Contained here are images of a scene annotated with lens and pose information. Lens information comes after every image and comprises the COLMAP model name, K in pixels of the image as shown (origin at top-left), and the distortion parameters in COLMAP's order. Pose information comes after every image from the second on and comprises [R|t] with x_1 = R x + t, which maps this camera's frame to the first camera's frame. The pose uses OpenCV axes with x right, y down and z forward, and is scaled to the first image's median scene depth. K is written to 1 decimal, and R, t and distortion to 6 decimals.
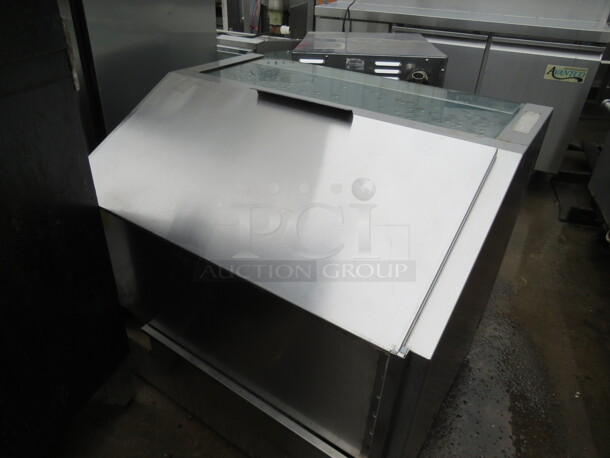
lens RADIAL K [[434.8, 0, 303.0], [0, 434.8, 227.6], [0, 0, 1]] dist [-0.006421, -0.003478]
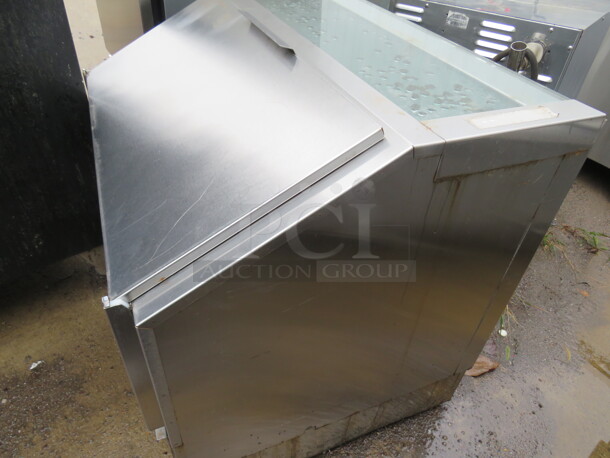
lens RADIAL K [[434.8, 0, 303.0], [0, 434.8, 227.6], [0, 0, 1]] dist [-0.006421, -0.003478]
pose [[0.841896, 0.355331, -0.406142, 0.304723], [-0.318201, 0.934732, 0.158187, -0.044399], [0.435843, -0.003942, 0.900014, 0.127908]]
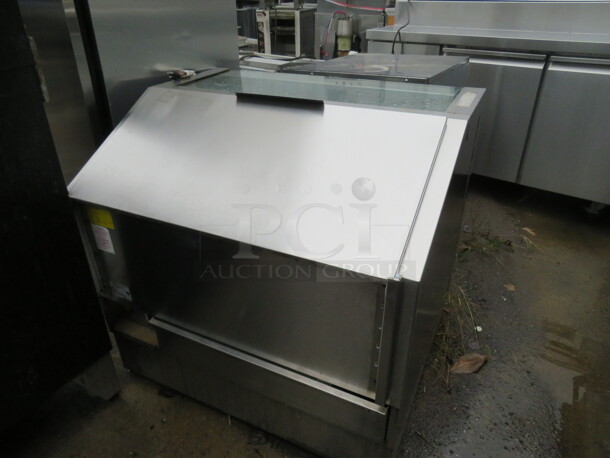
lens RADIAL K [[434.8, 0, 303.0], [0, 434.8, 227.6], [0, 0, 1]] dist [-0.006421, -0.003478]
pose [[0.976243, 0.064016, -0.207008, 0.174710], [-0.075517, 0.995982, -0.048132, 0.005896], [0.203095, 0.062621, 0.977155, 0.027065]]
